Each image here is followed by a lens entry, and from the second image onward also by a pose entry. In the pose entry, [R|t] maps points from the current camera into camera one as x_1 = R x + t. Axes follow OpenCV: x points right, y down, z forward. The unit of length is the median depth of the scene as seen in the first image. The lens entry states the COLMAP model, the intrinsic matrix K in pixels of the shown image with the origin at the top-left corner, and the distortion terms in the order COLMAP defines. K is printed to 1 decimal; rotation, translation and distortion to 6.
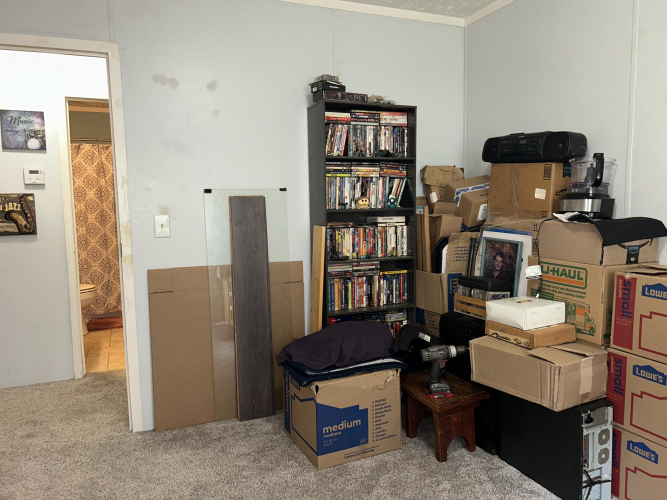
lens RADIAL K [[509.7, 0, 337.9], [0, 509.7, 251.6], [0, 0, 1]] dist [0.057129, -0.065581]
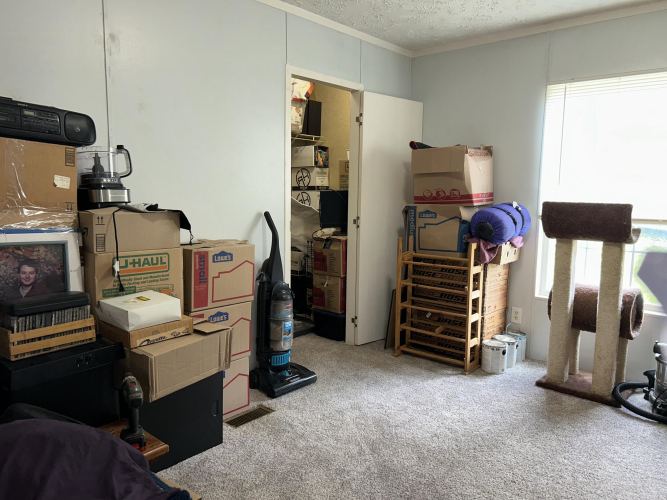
lens RADIAL K [[509.7, 0, 337.9], [0, 509.7, 251.6], [0, 0, 1]] dist [0.057129, -0.065581]
pose [[-0.445552, -0.099749, 0.889682, -0.641131], [0.082712, 0.984937, 0.151851, -0.103247], [-0.891427, 0.141244, -0.430590, 1.108267]]
